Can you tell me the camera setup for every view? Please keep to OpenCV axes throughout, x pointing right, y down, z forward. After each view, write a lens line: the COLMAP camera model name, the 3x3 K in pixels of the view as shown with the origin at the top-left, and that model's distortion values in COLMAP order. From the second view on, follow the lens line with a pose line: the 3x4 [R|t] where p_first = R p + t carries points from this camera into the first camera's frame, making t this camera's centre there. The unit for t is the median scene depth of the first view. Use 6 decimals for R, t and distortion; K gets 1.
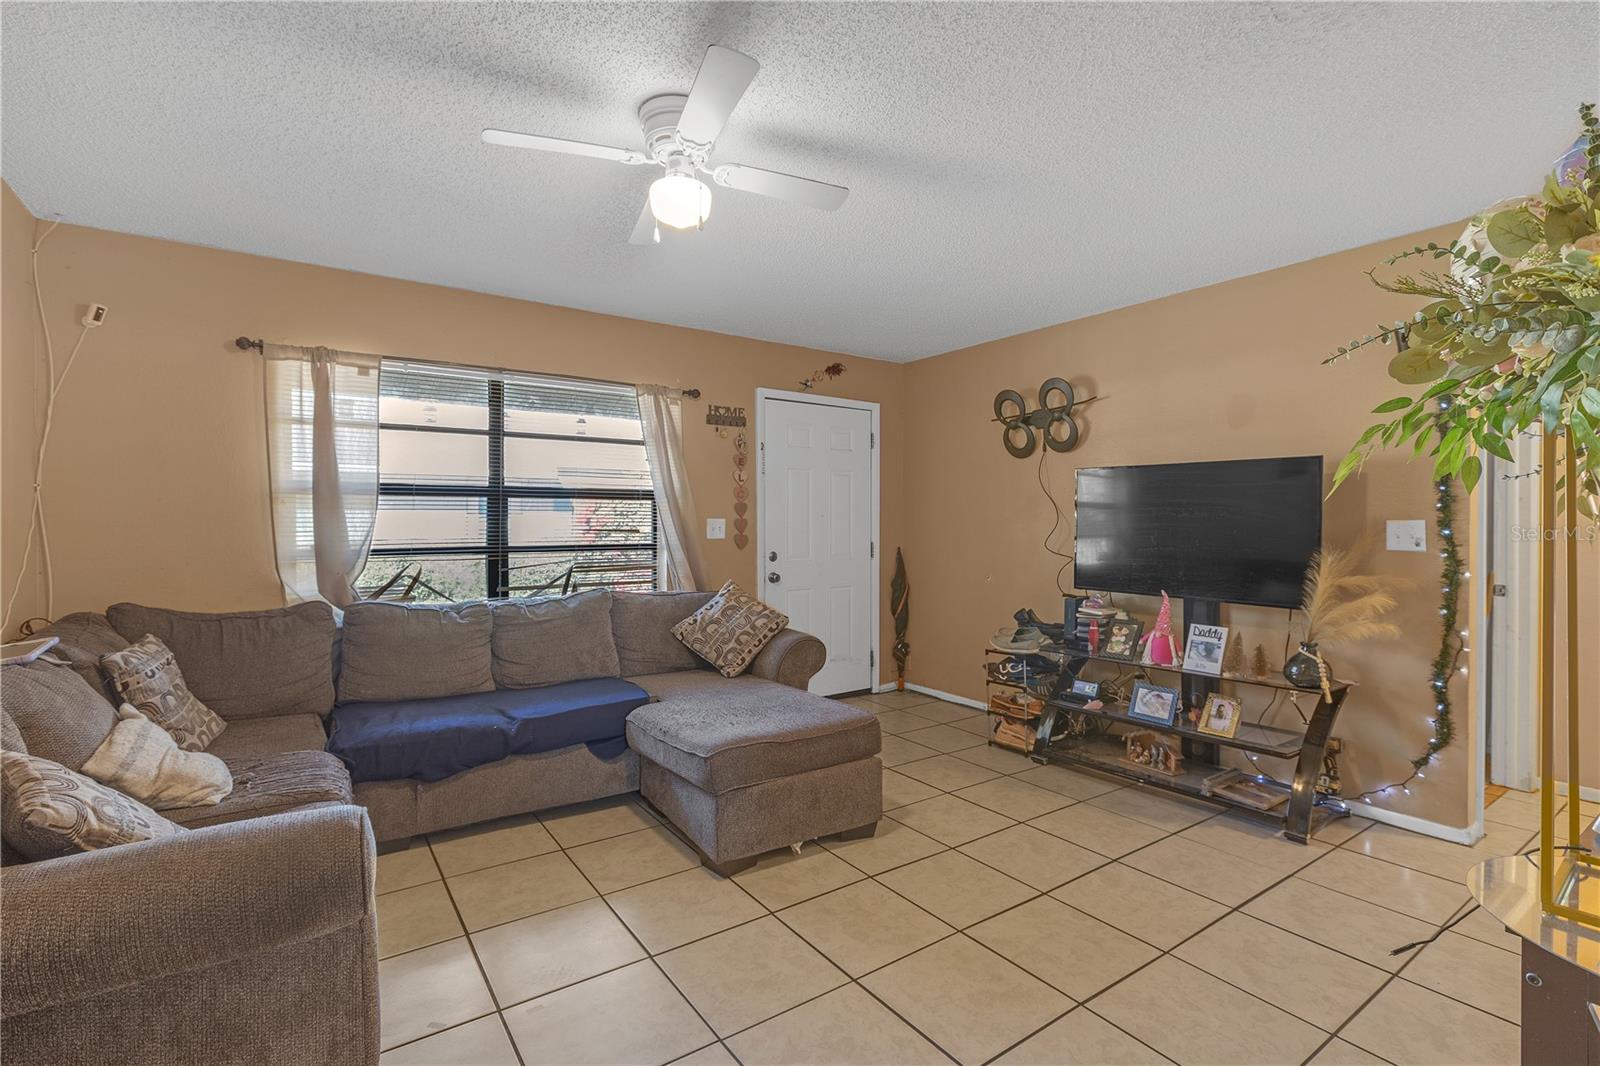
lens RADIAL K [[716.8, 0, 792.2], [0, 716.8, 520.5], [0, 0, 1]] dist [-0.004102, -0.000302]
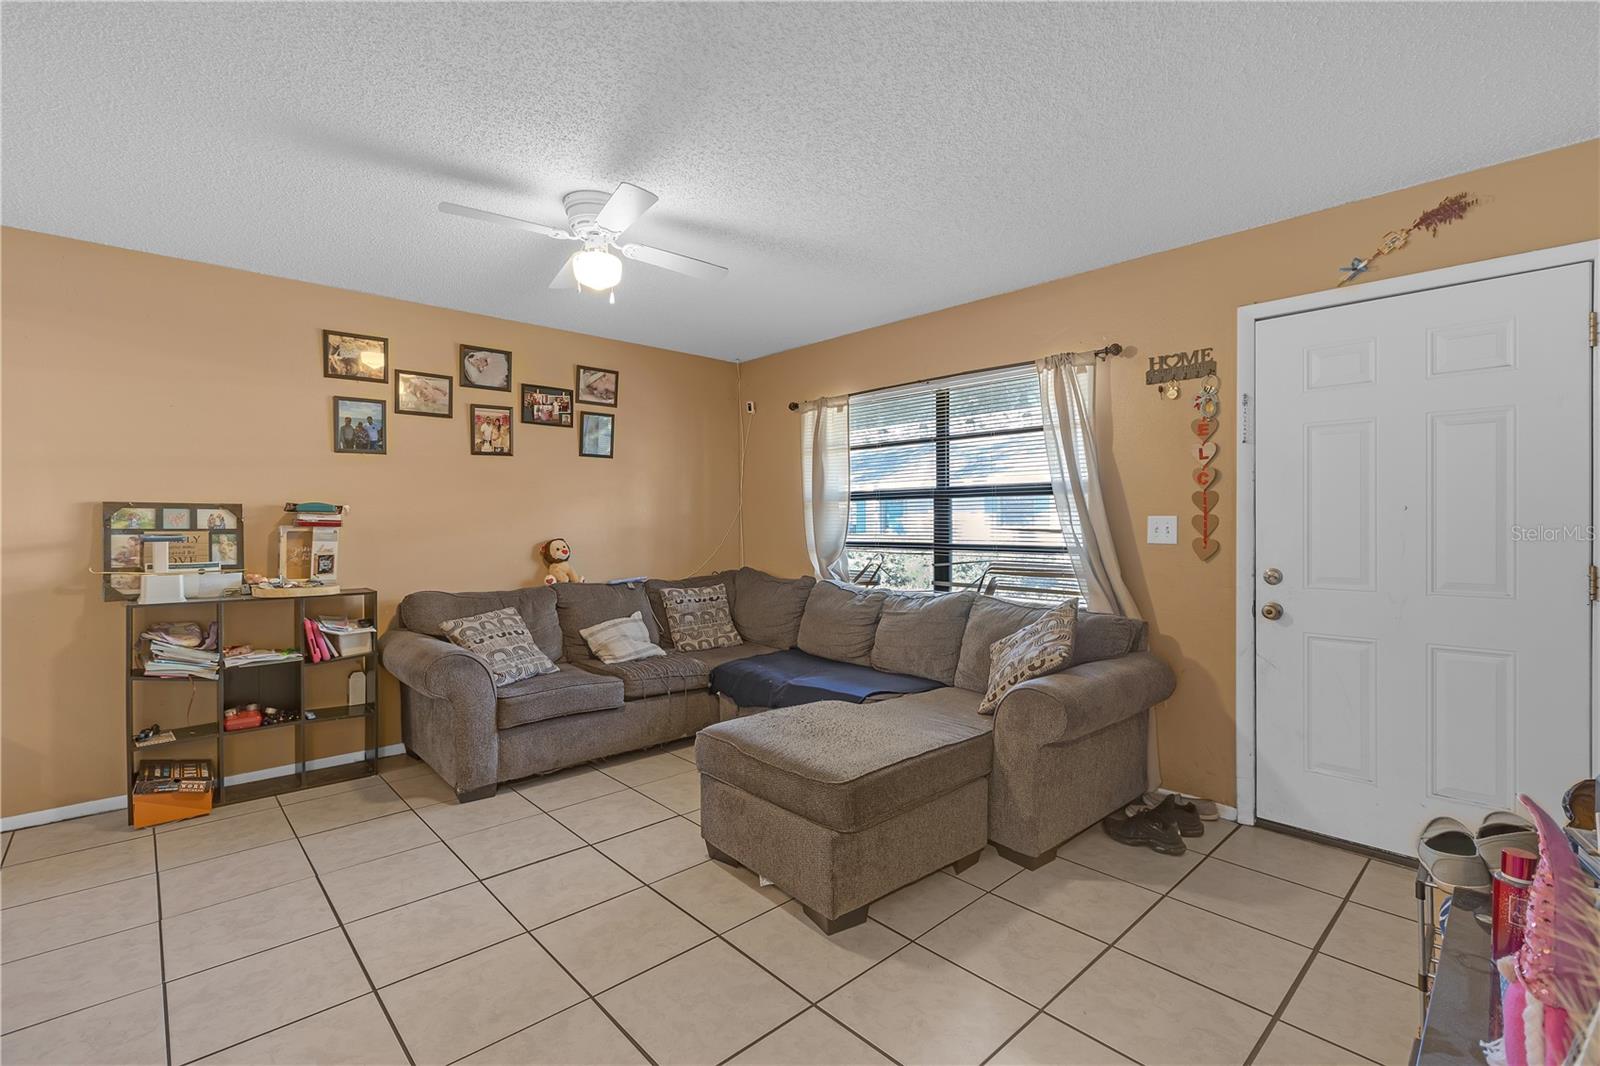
lens RADIAL K [[713.6, 0, 796.9], [0, 713.6, 525.7], [0, 0, 1]] dist [-0.000272, 0.000056]
pose [[0.152025, 0.005091, -0.988363, 0.613603], [0.004357, 0.999974, 0.005821, 0.001822], [0.988367, -0.005191, 0.151999, 0.613815]]
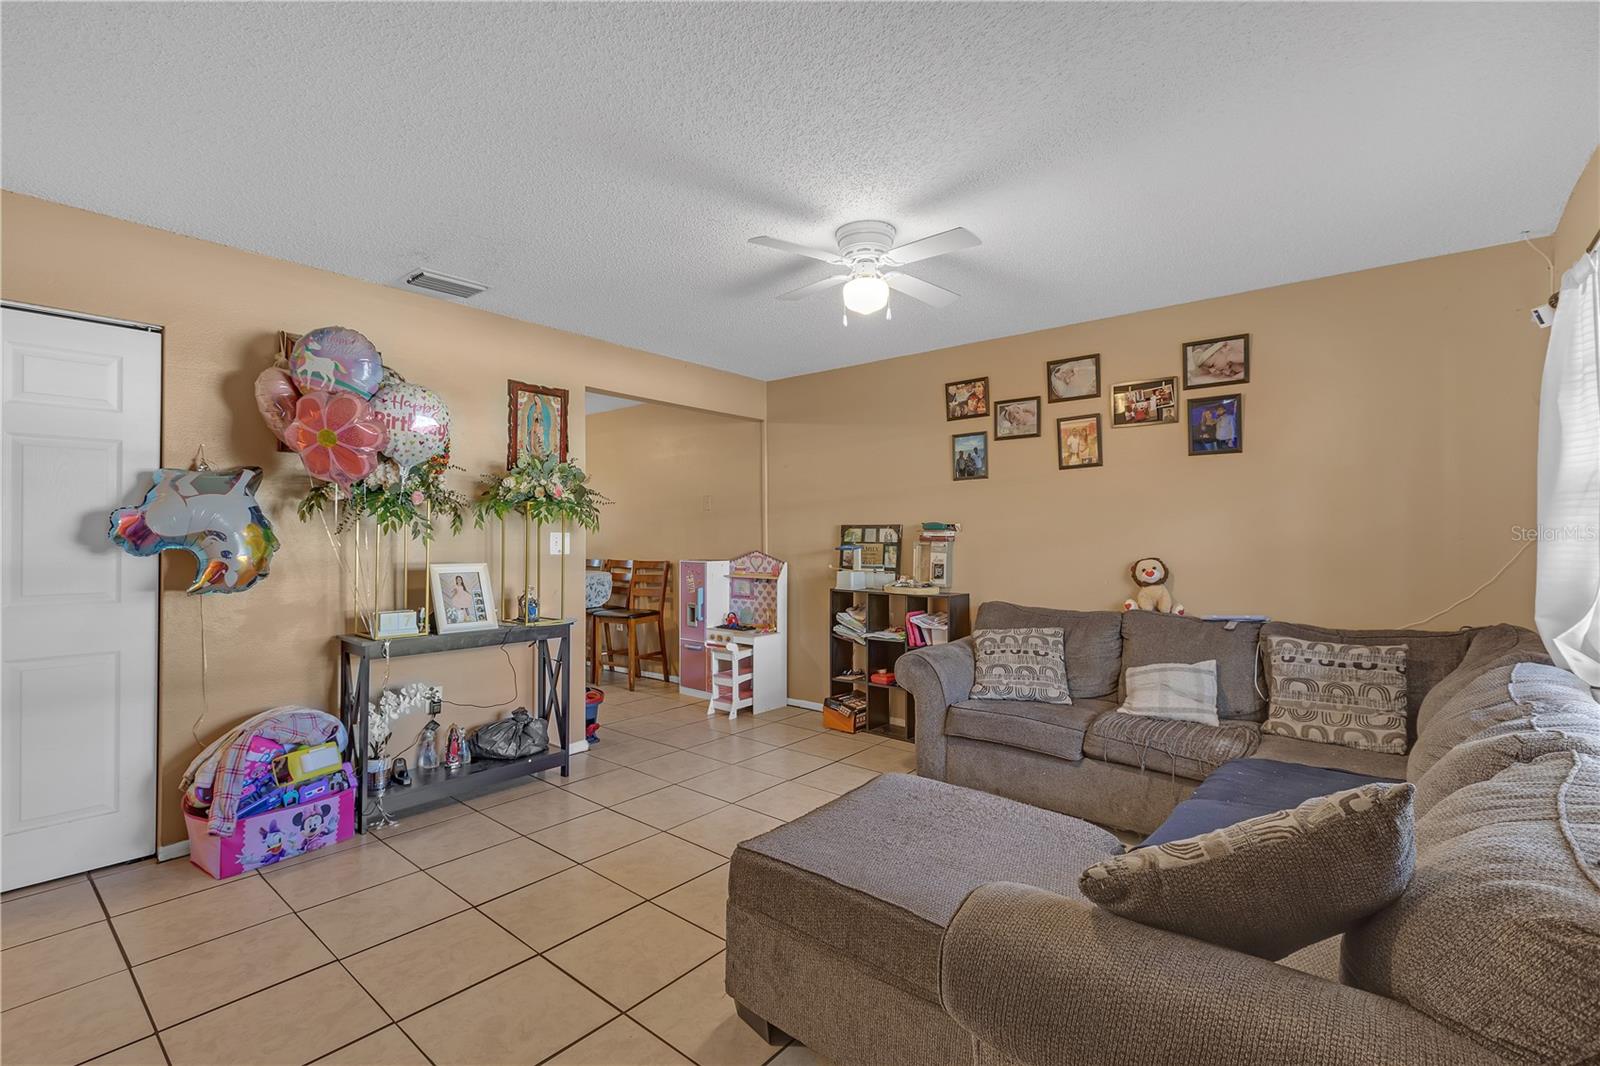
lens RADIAL K [[736.3, 0, 800.0], [0, 736.3, 533.0], [0, 0, 1]] dist [-0.000958, 0.000026]
pose [[-0.963019, -0.002066, -0.269425, 0.162236], [0.000079, 0.999968, -0.007950, 0.001804], [0.269433, -0.007678, -0.962989, 1.219638]]
